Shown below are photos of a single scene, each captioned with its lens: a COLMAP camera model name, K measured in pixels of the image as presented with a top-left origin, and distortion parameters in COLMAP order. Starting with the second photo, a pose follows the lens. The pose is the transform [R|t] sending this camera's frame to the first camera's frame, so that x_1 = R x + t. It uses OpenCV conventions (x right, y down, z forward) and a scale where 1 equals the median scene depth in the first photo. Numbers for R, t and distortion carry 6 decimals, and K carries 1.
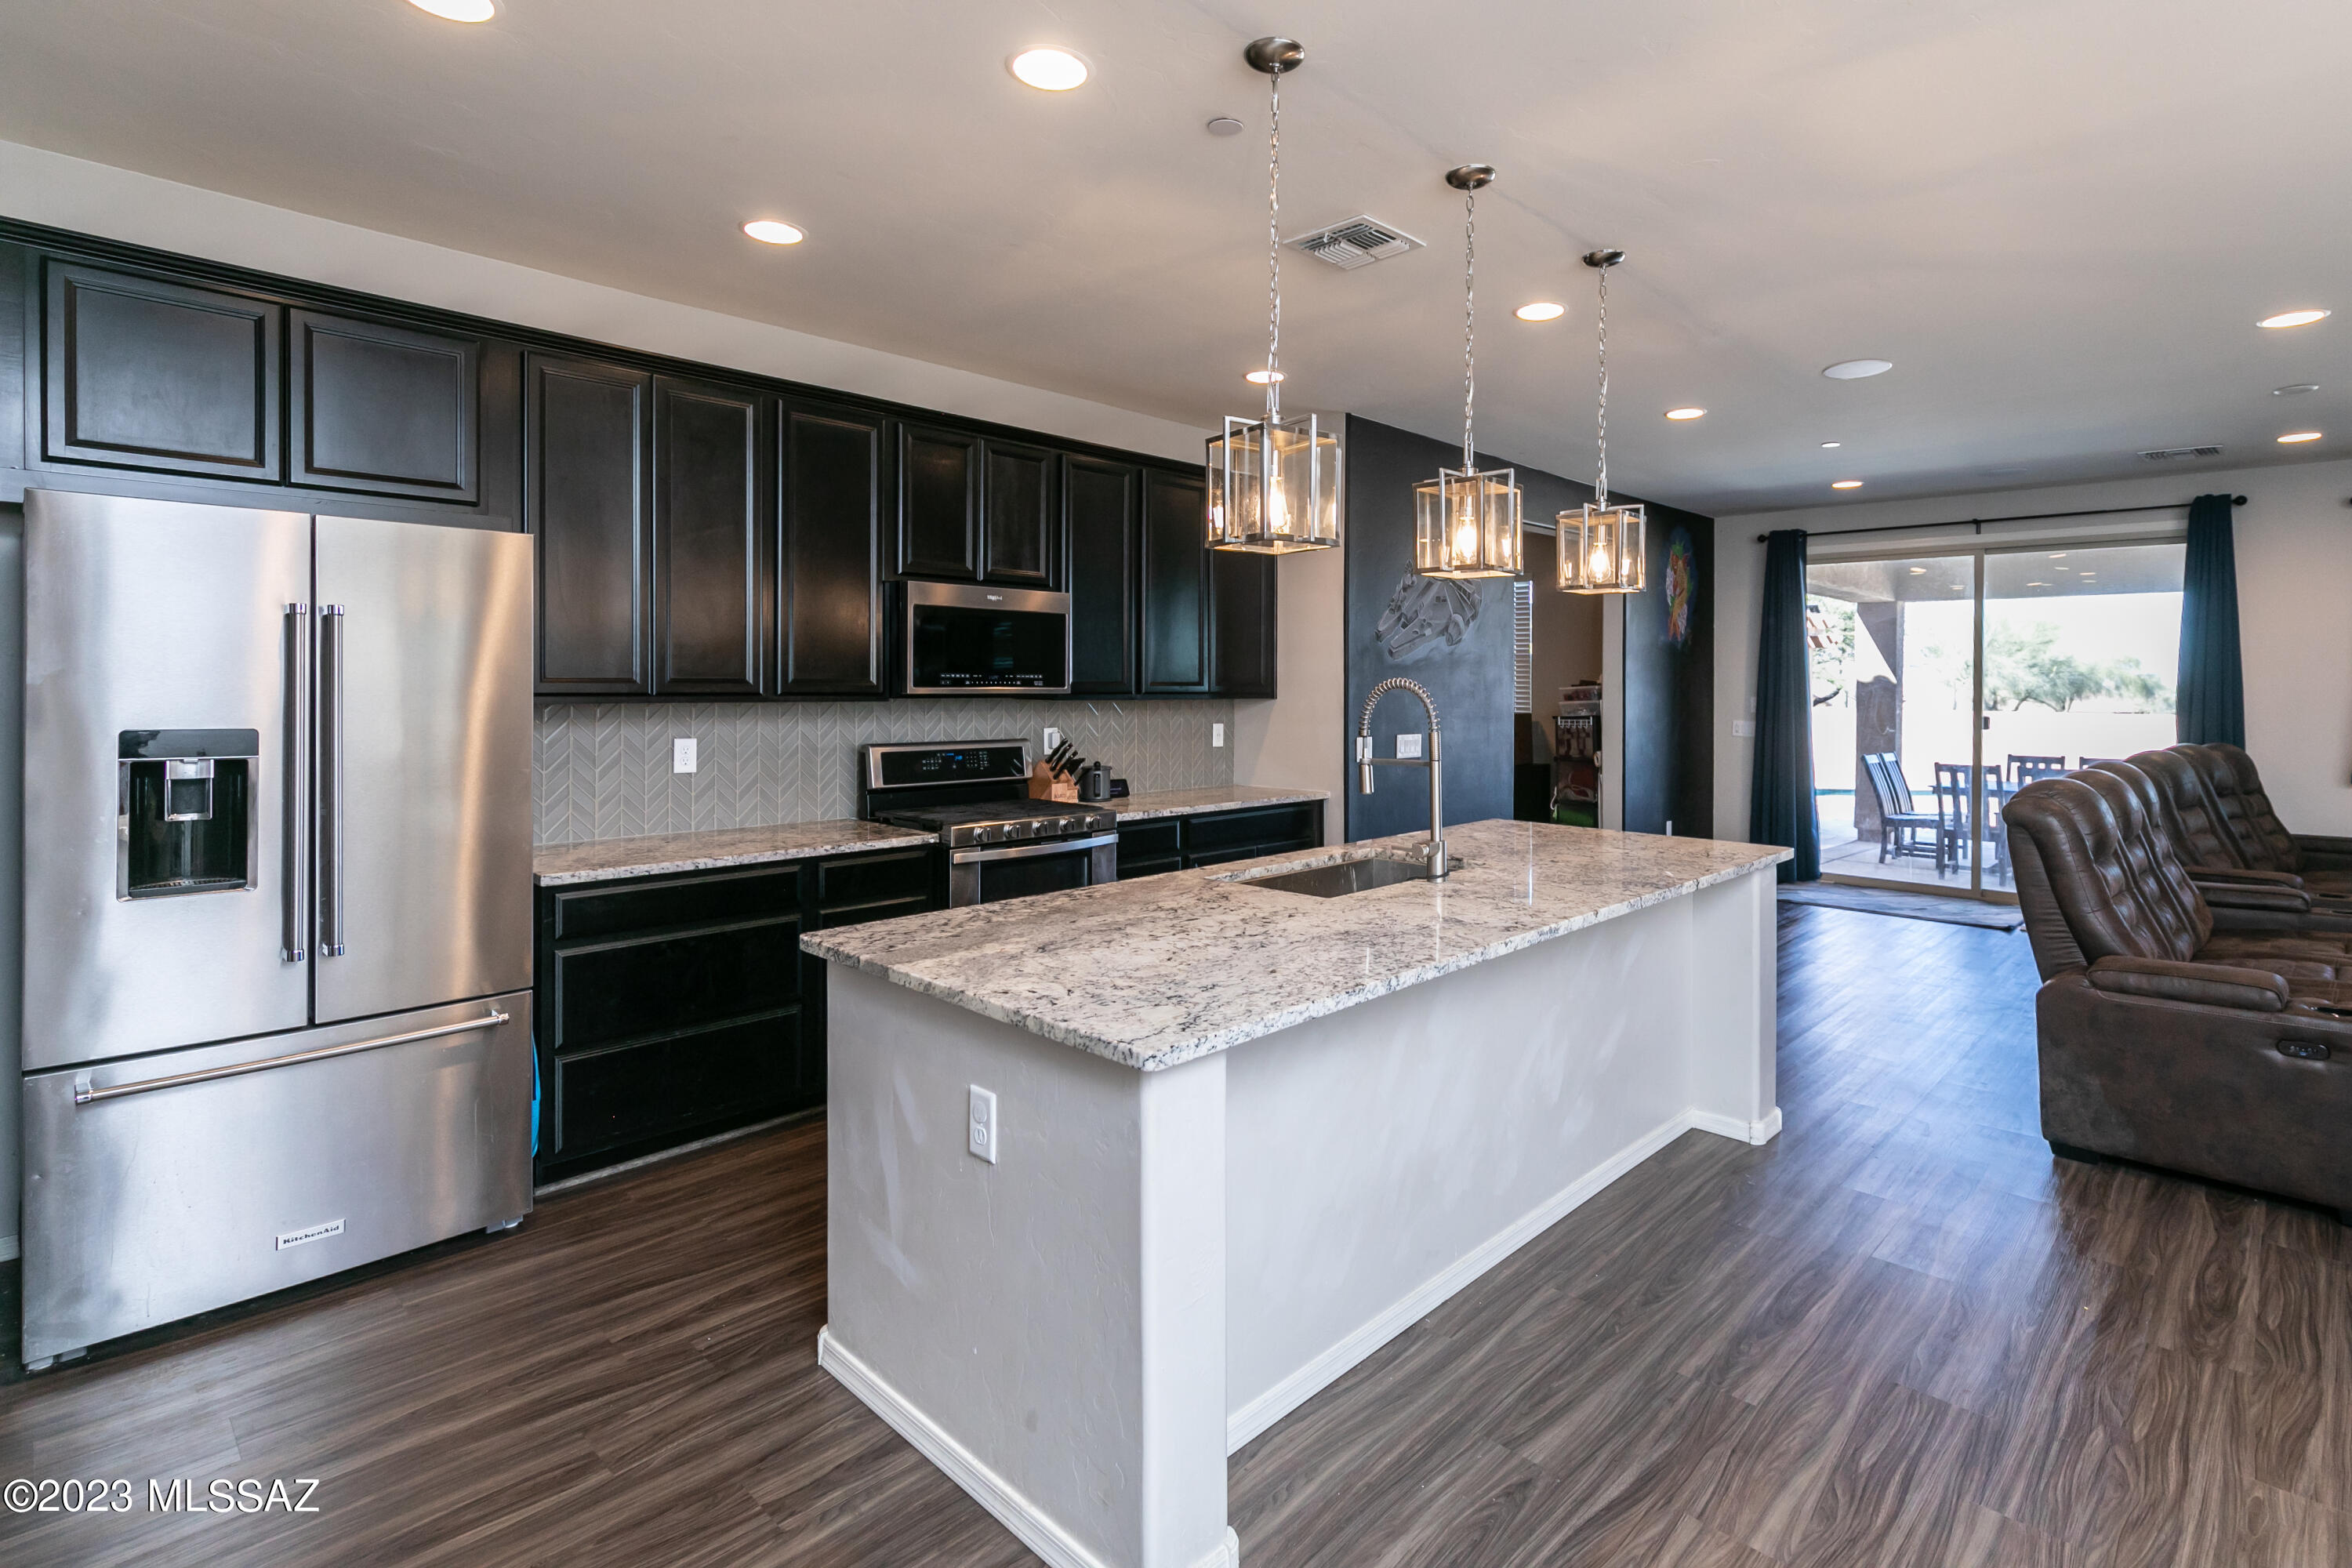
lens RADIAL K [[1131.2, 0, 1224.5], [0, 1131.2, 687.5], [0, 0, 1]] dist [0.006135, -0.002013]
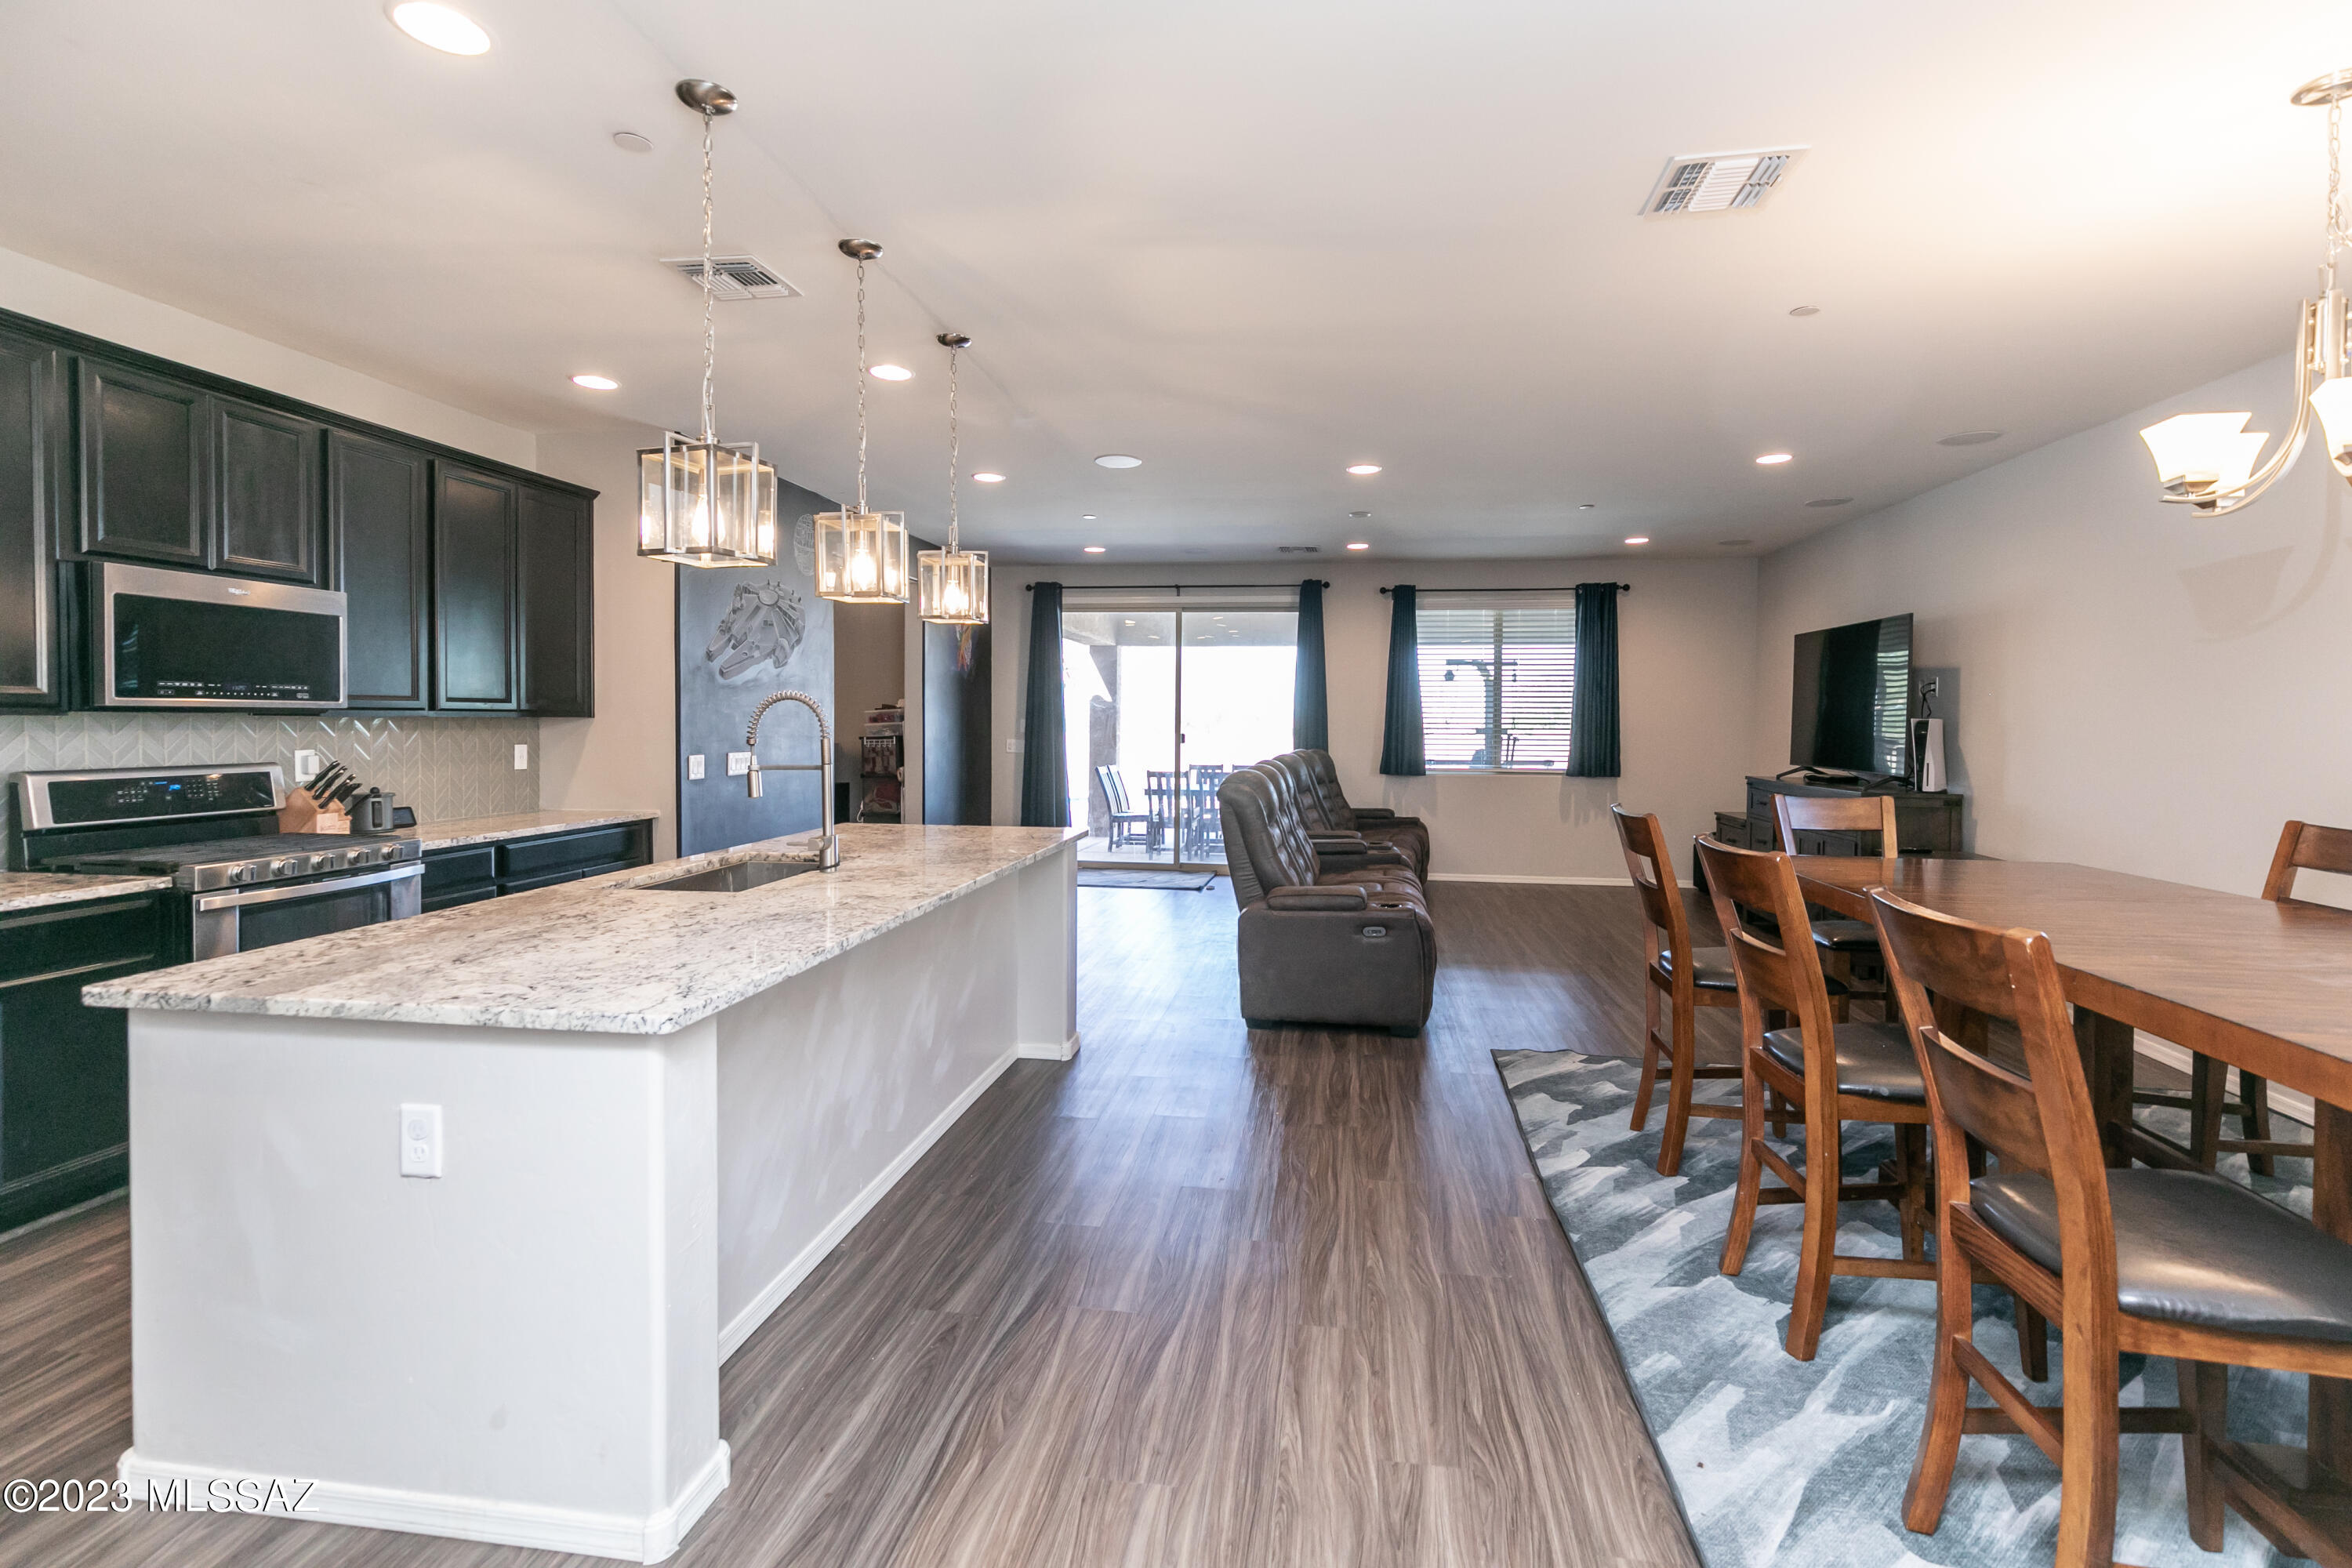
lens RADIAL K [[1067.5, 0, 1188.1], [0, 1067.5, 738.5], [0, 0, 1]] dist [0.000109, 0.000148]
pose [[0.814040, -0.010112, 0.580721, -0.097565], [-0.001169, 0.999818, 0.019048, 0.013492], [-0.580807, -0.016185, 0.813880, -0.048474]]
